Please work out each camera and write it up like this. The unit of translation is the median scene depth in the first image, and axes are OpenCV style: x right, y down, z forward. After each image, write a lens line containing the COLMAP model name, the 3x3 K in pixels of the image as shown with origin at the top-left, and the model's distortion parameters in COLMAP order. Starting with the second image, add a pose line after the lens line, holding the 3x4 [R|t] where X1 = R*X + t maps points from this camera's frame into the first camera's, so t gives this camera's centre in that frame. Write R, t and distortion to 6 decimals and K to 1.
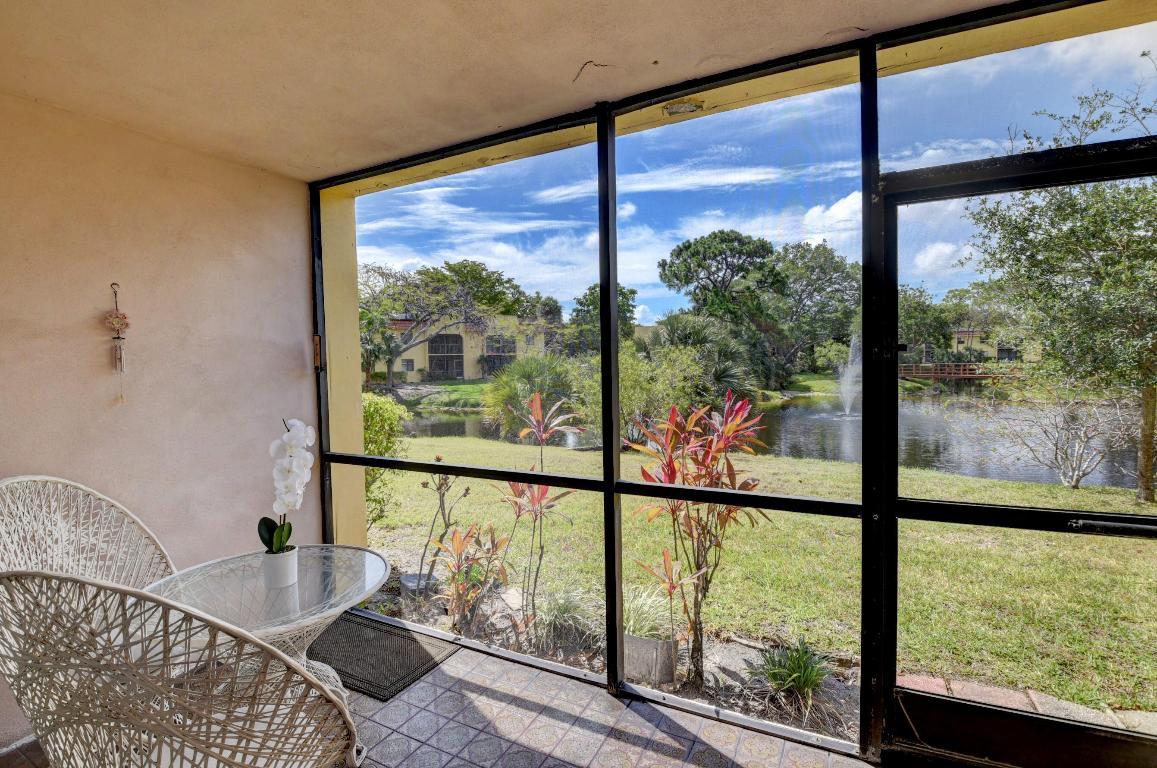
lens RADIAL K [[513.9, 0, 581.7], [0, 513.9, 377.5], [0, 0, 1]] dist [0.022308, -0.030953]
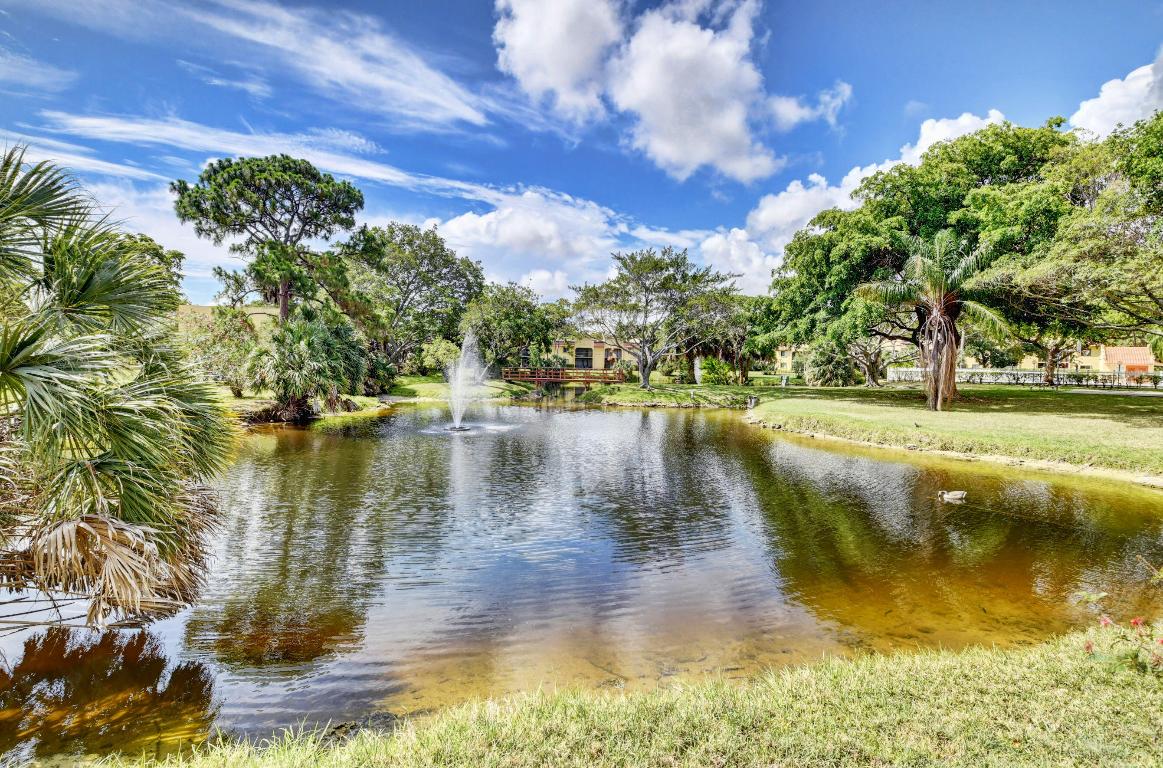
lens RADIAL K [[516.7, 0, 606.4], [0, 516.7, 353.6], [0, 0, 1]] dist [-0.023531, -0.000270]
pose [[0.728728, 0.046057, 0.683253, 0.131310], [-0.010317, 0.998361, -0.056294, 0.002042], [-0.684726, 0.033974, 0.728008, 0.242324]]
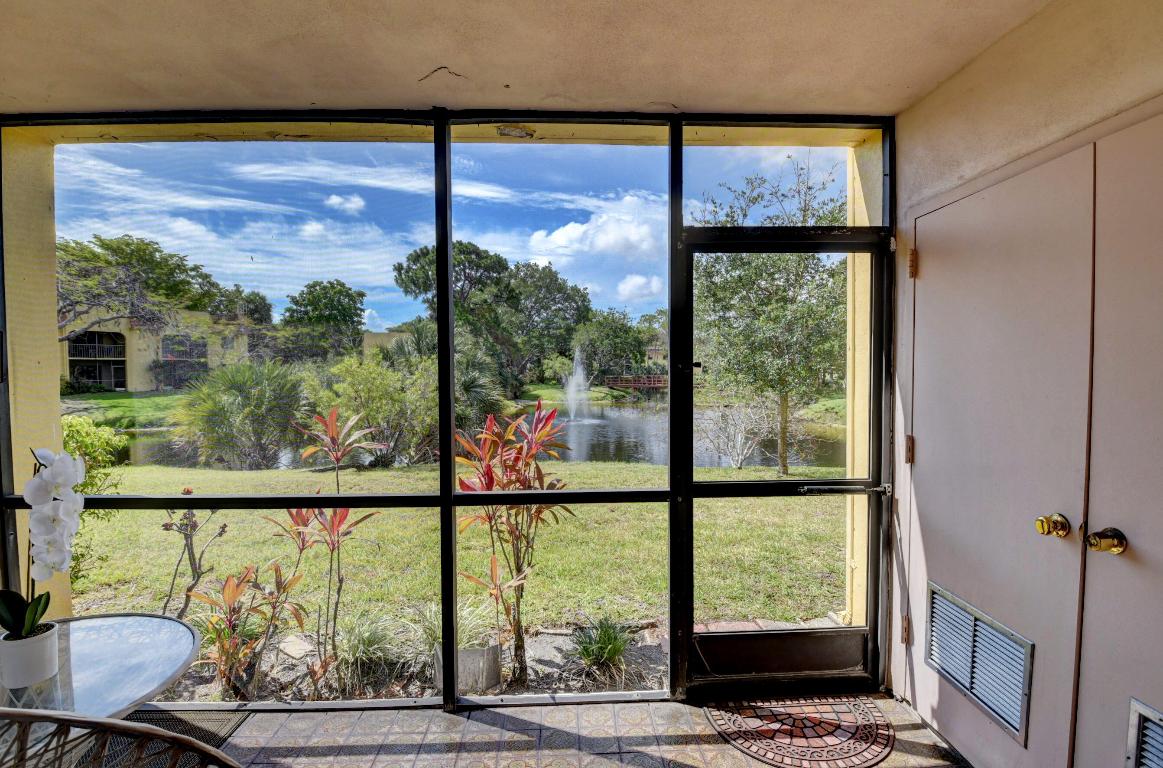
lens RADIAL K [[517.8, 0, 581.5], [0, 517.8, 384.0], [0, 0, 1]] dist [0.021933, -0.031335]
pose [[0.875032, 0.000092, 0.484064, -0.011047], [0.003265, 0.999976, -0.006091, -0.000105], [-0.484053, 0.006910, 0.875011, 0.000624]]
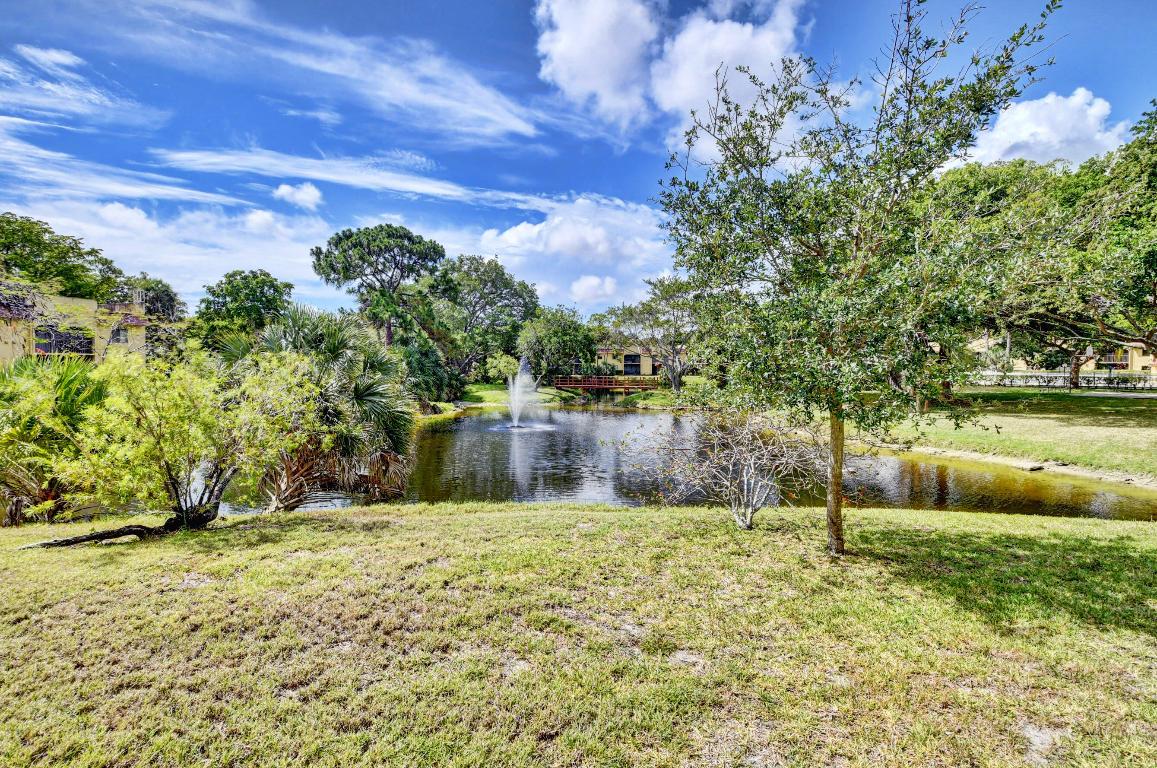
lens RADIAL K [[514.7, 0, 579.7], [0, 514.7, 367.1], [0, 0, 1]] dist [-0.001065, -0.015498]
pose [[0.826190, 0.021633, 0.562977, 0.046141], [-0.000736, 0.999303, -0.037319, -0.004844], [-0.563392, 0.030418, 0.825630, 0.083569]]
